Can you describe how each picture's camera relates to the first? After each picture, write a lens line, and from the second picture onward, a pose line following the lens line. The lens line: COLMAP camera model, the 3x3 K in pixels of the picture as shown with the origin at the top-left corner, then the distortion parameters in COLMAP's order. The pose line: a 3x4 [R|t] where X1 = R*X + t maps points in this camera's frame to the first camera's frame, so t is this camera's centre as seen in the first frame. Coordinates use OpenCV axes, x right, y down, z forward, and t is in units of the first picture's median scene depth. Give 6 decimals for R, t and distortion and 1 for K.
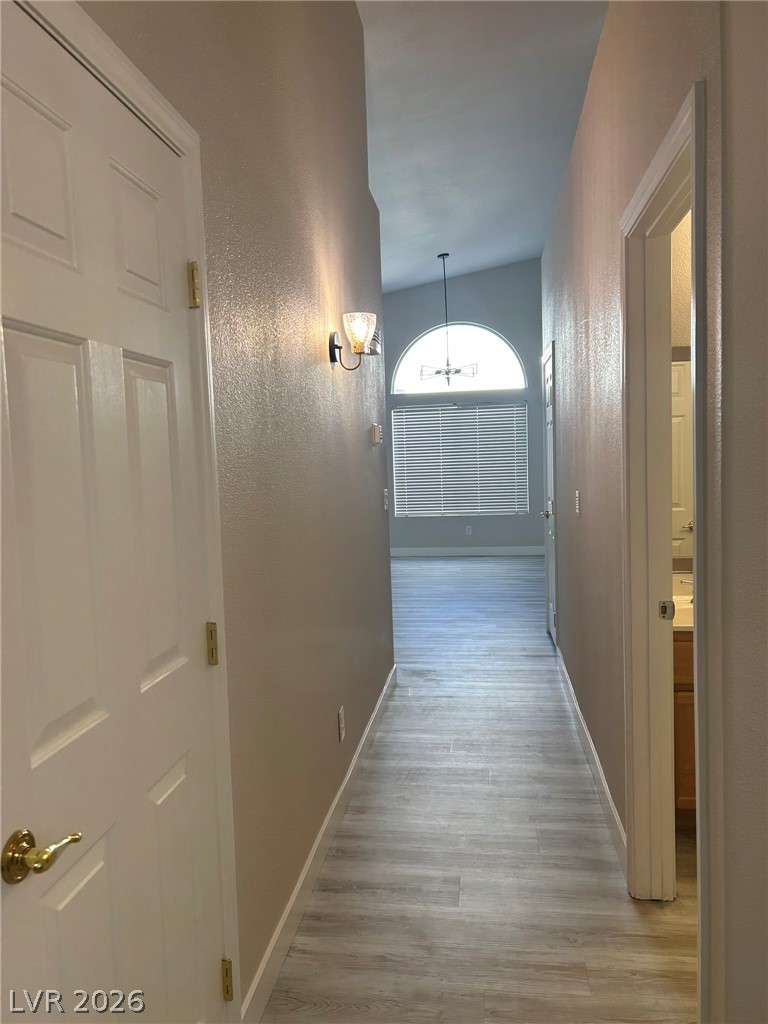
lens RADIAL K [[772.2, 0, 388.9], [0, 772.2, 512.1], [0, 0, 1]] dist [0.044312, -0.043505]
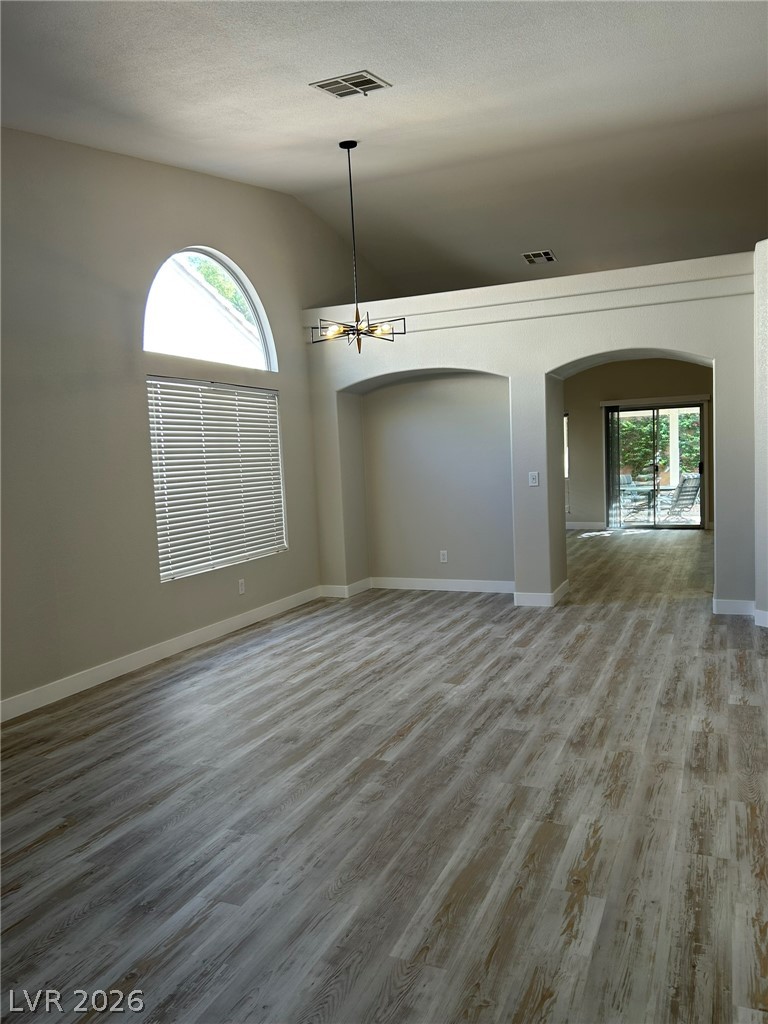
lens RADIAL K [[772.2, 0, 388.9], [0, 772.2, 512.1], [0, 0, 1]] dist [0.044312, -0.043505]
pose [[0.272908, -0.052911, 0.960584, -0.468298], [0.106509, 0.994010, 0.024492, -0.039514], [-0.956126, 0.095626, 0.276909, 0.711536]]
